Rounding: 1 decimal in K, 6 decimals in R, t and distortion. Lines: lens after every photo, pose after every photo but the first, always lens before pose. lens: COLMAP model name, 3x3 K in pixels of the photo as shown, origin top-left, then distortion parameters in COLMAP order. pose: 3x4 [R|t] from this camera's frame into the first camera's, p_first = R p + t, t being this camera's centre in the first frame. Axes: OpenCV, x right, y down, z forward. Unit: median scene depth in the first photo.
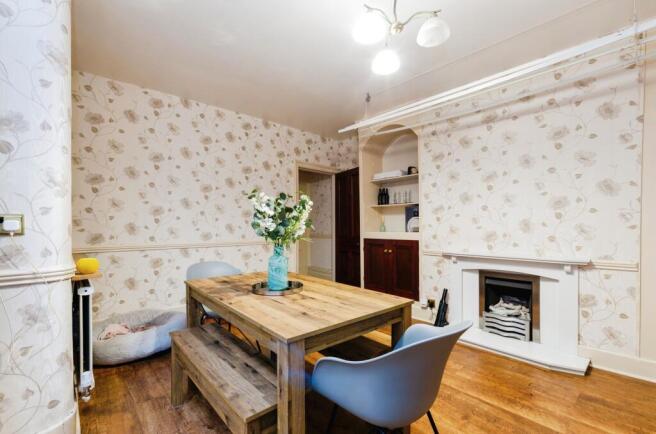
lens RADIAL K [[287.6, 0, 327.7], [0, 287.6, 226.9], [0, 0, 1]] dist [0.002274, 0.000122]
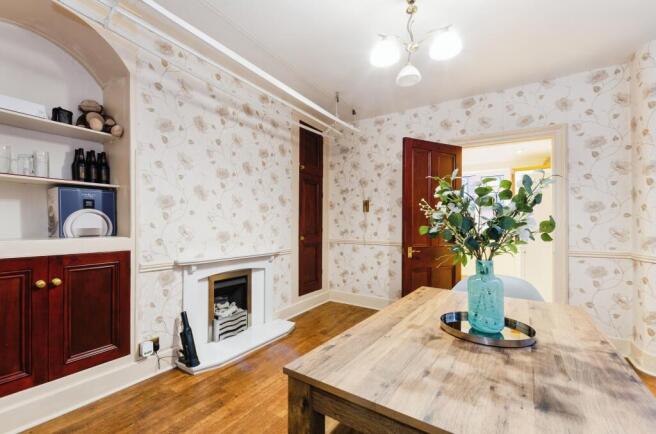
lens RADIAL K [[281.8, 0, 324.3], [0, 281.8, 226.0], [0, 0, 1]] dist [0.002049, -0.000022]
pose [[-0.246556, -0.001940, 0.969127, -0.410077], [0.000920, 0.999997, 0.002236, -0.005044], [-0.969128, 0.001443, -0.246553, 0.903176]]
